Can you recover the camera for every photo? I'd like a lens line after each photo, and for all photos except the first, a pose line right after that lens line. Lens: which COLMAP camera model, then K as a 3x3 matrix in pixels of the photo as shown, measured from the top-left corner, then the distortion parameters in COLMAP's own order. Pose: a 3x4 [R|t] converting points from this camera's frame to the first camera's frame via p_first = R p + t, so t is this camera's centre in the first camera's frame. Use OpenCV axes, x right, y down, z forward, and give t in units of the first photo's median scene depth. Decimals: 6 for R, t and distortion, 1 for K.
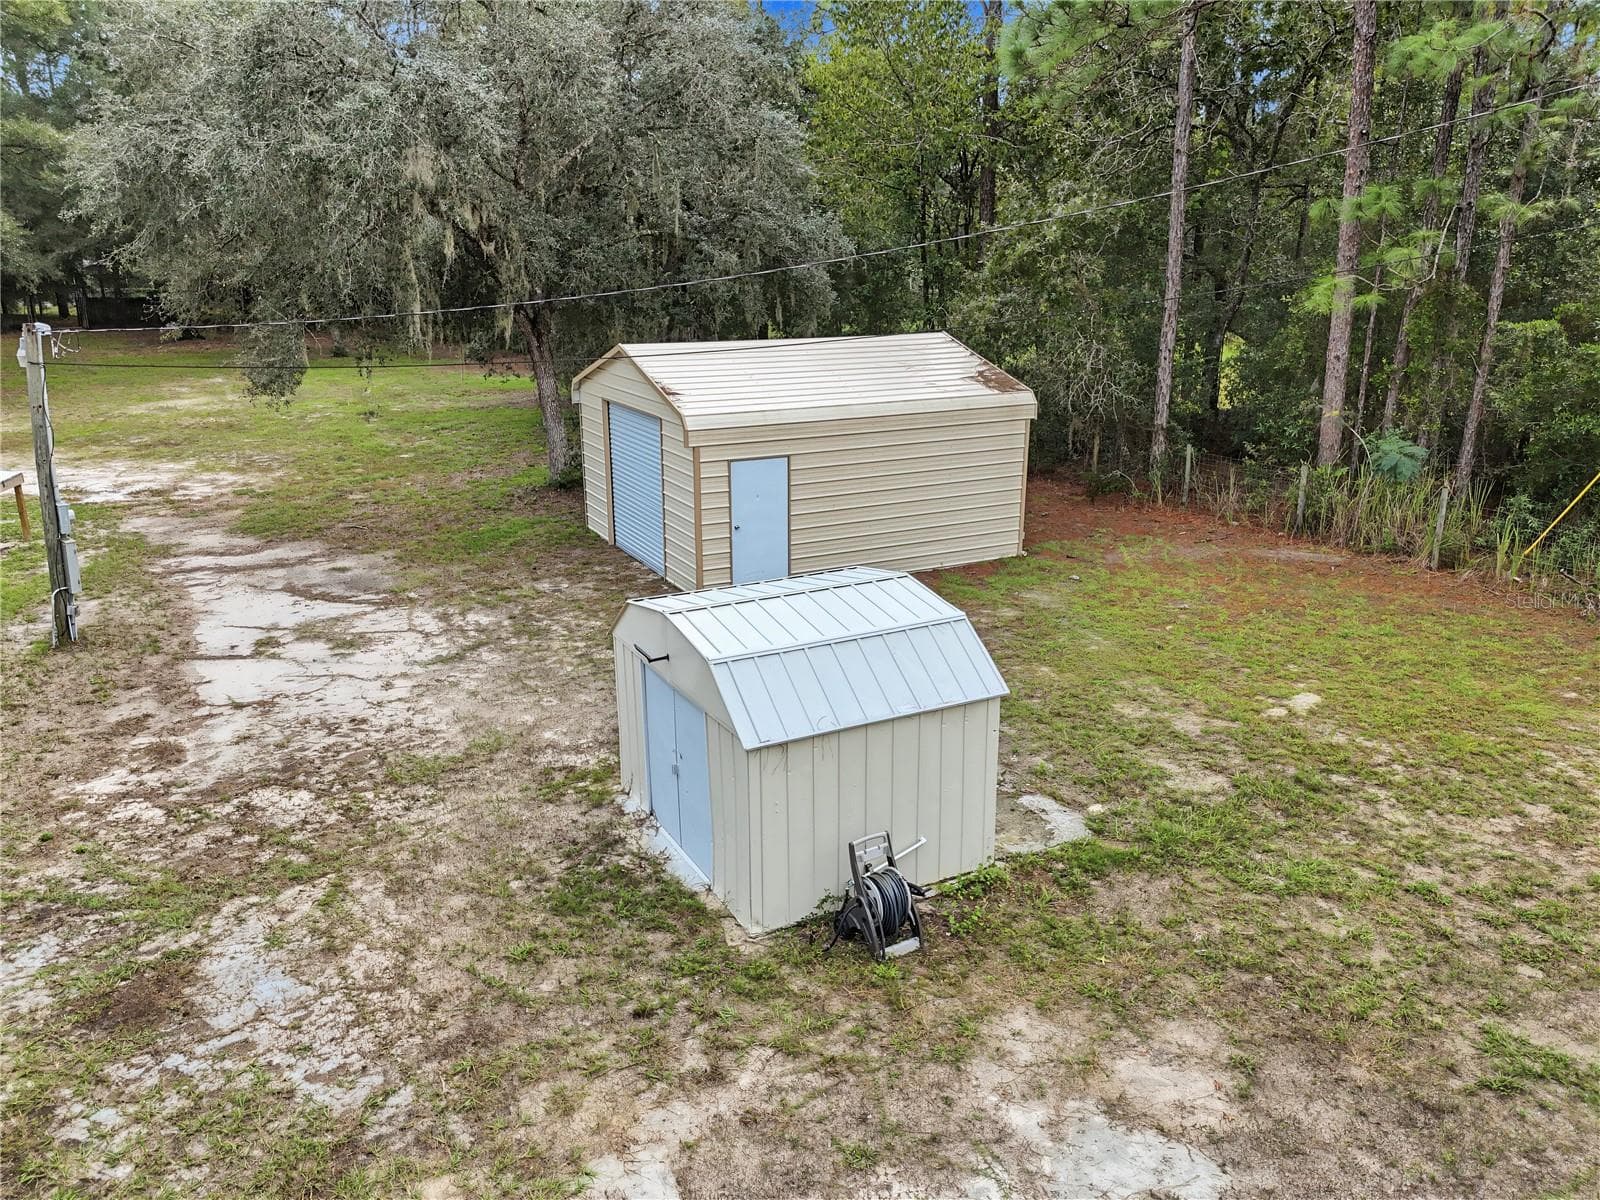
lens RADIAL K [[1180.8, 0, 791.2], [0, 1180.8, 592.2], [0, 0, 1]] dist [0.078942, -0.080492]
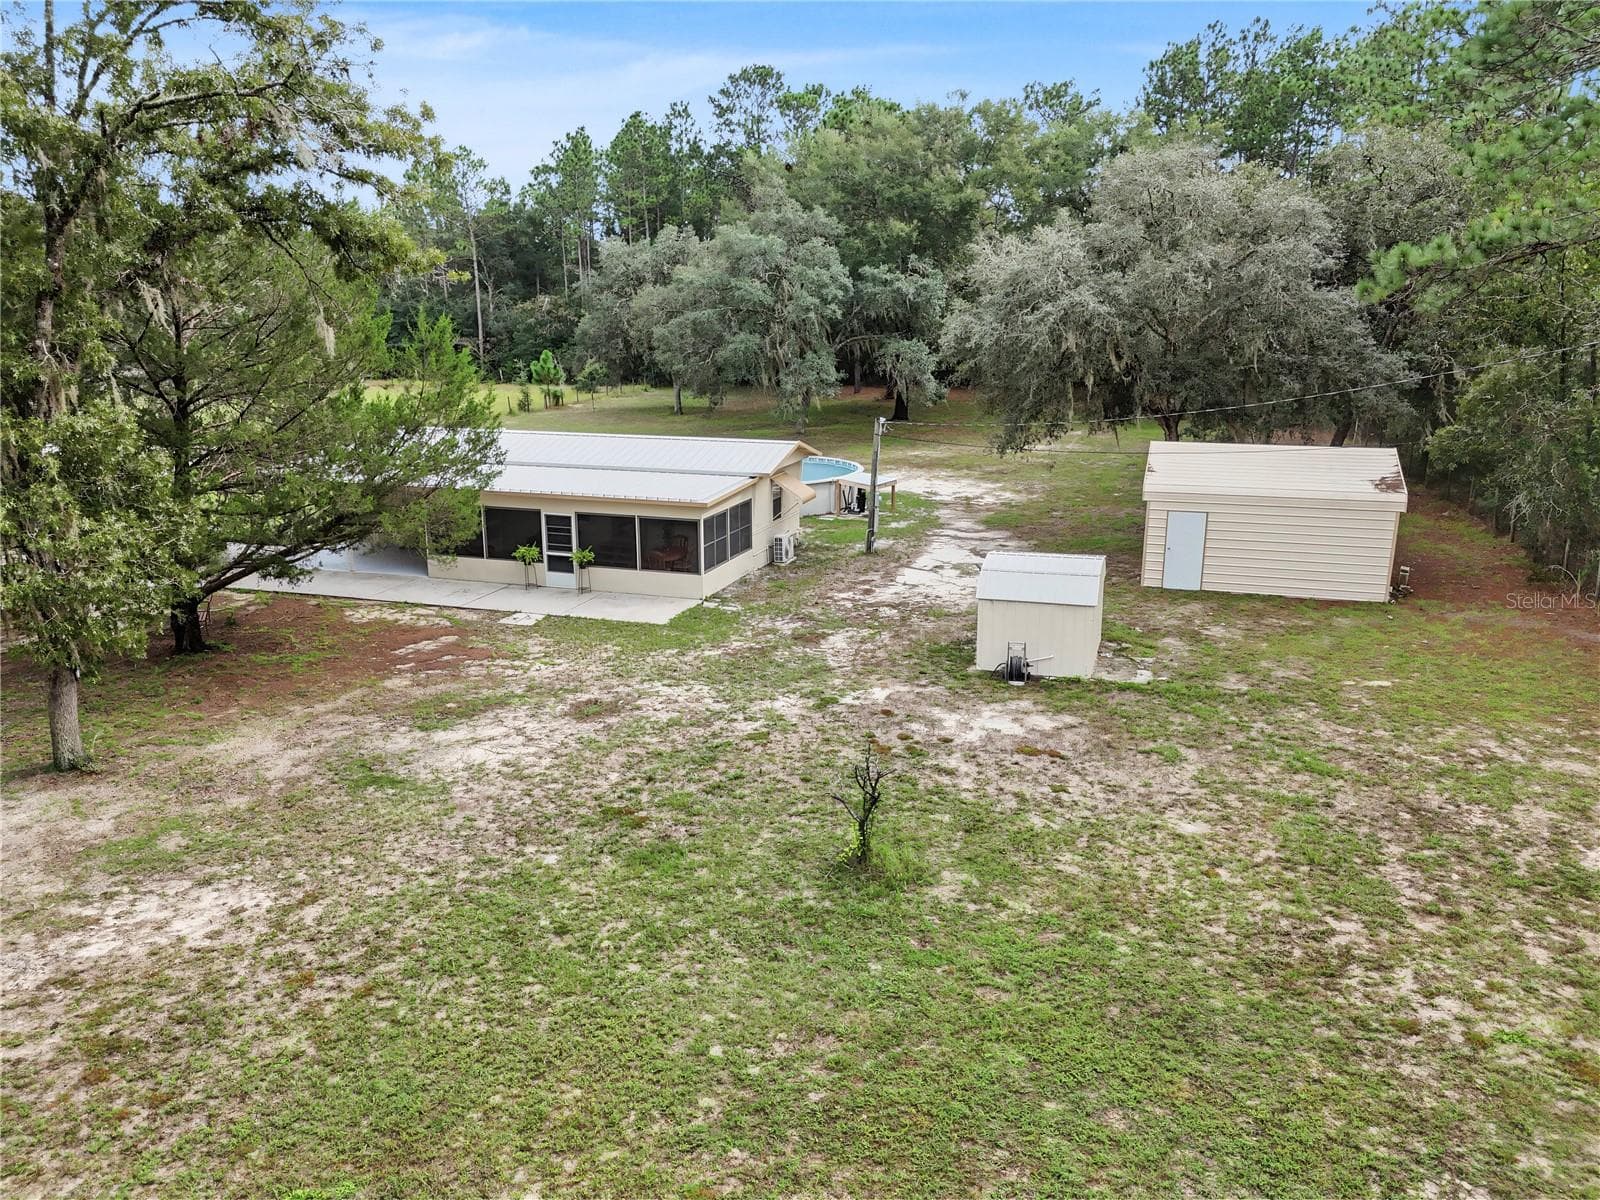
lens RADIAL K [[1180.8, 0, 791.2], [0, 1180.8, 592.2], [0, 0, 1]] dist [0.078942, -0.080492]
pose [[0.701070, 0.171693, -0.692114, 1.187989], [-0.195040, 0.979740, 0.045480, 0.056777], [0.685901, 0.103105, 0.720354, -0.996140]]
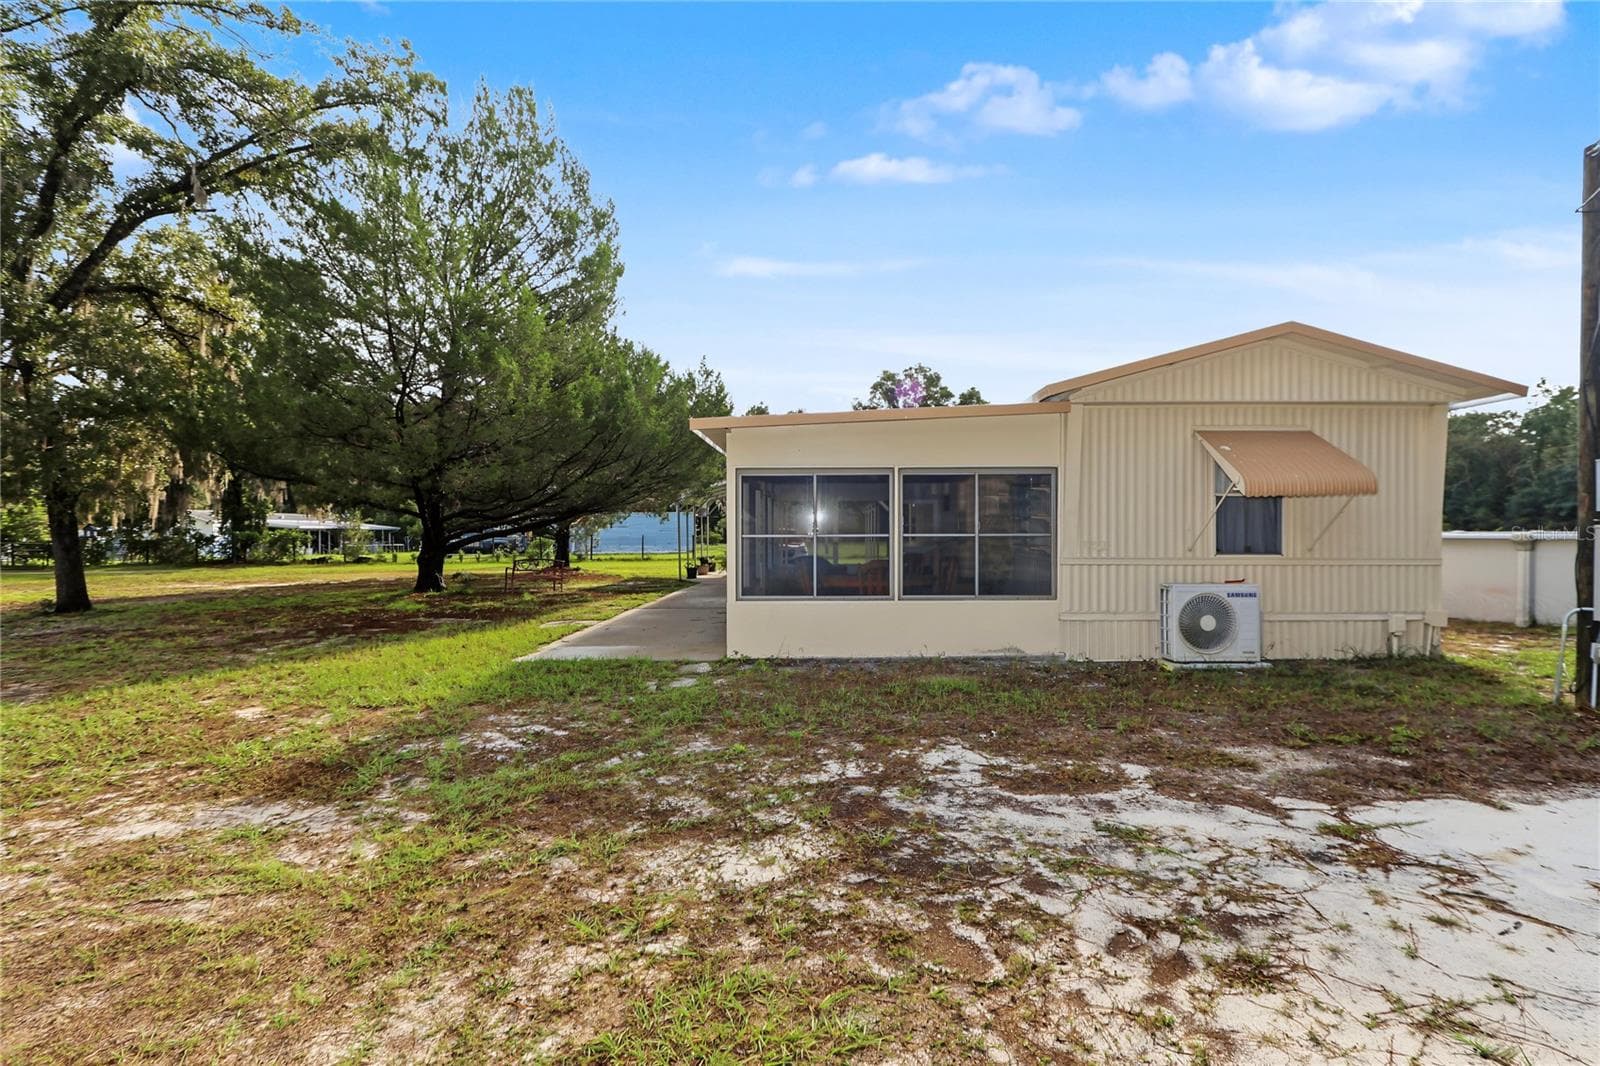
lens RADIAL K [[739.1, 0, 798.7], [0, 739.1, 547.9], [0, 0, 1]] dist [-0.010735, 0.000514]
pose [[-0.460942, 0.027692, -0.886998, -0.172516], [-0.239767, 0.958454, 0.154522, 0.006620], [0.854426, 0.283899, -0.435153, 1.084979]]
